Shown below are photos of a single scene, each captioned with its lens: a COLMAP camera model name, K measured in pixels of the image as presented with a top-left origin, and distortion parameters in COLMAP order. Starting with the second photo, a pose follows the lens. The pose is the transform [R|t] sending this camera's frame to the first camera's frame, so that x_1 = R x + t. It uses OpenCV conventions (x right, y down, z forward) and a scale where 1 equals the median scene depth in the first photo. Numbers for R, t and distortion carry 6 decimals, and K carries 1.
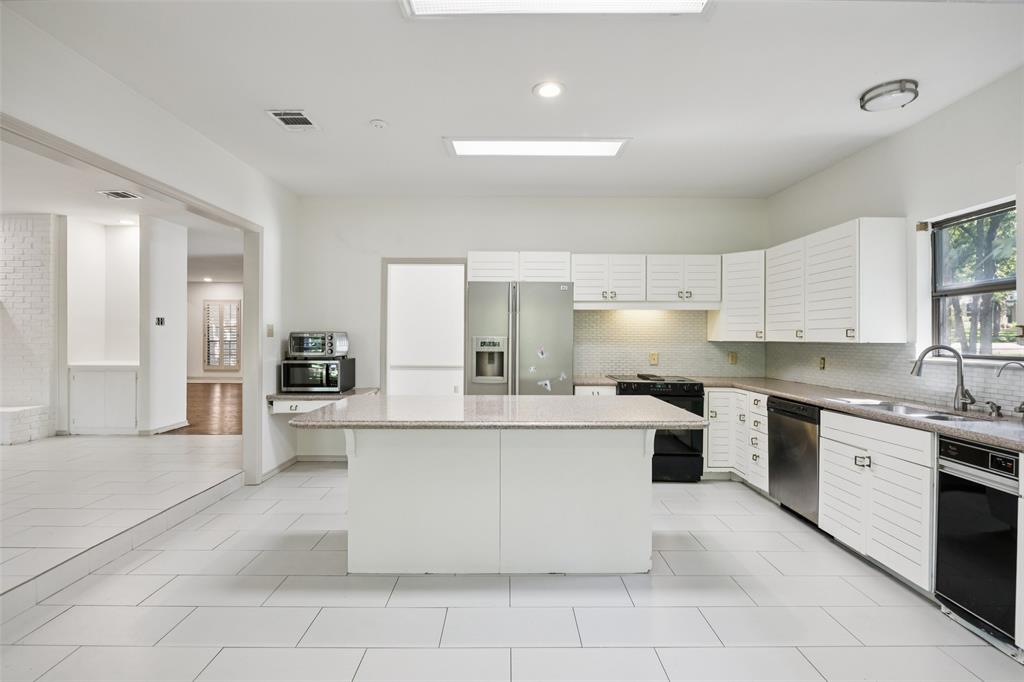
lens RADIAL K [[484.3, 0, 505.9], [0, 484.3, 334.9], [0, 0, 1]] dist [-0.011561, 0.000009]
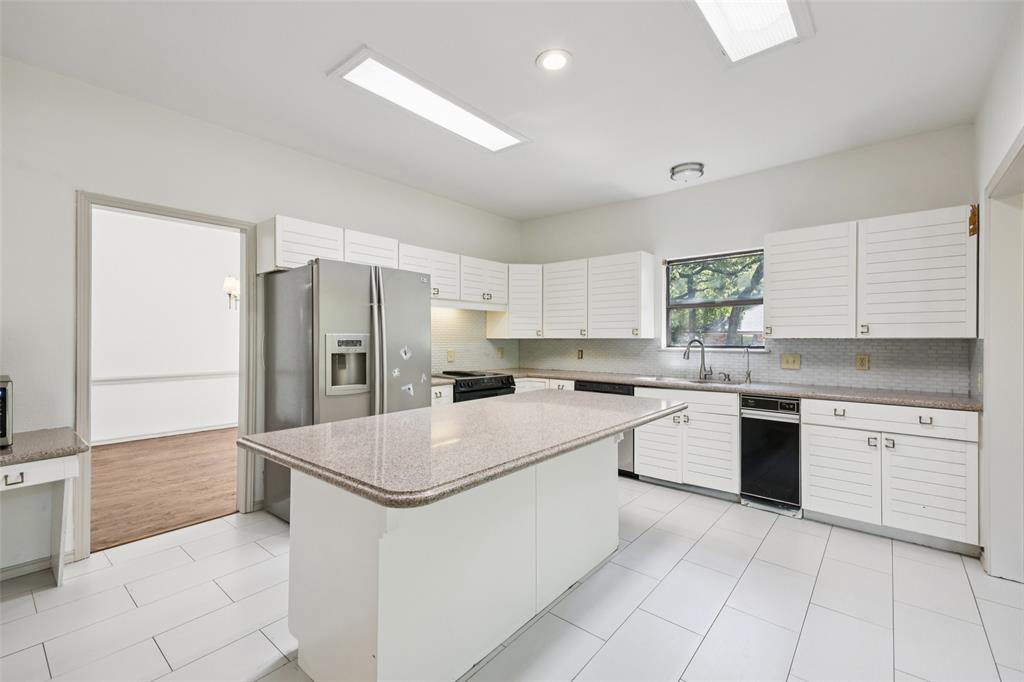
lens RADIAL K [[441.0, 0, 507.0], [0, 441.0, 337.7], [0, 0, 1]] dist [0.021063, -0.001272]
pose [[0.642428, -0.002983, 0.766340, -0.416542], [-0.001936, 0.999983, 0.005516, 0.005907], [-0.766344, -0.005027, 0.642411, 0.359977]]
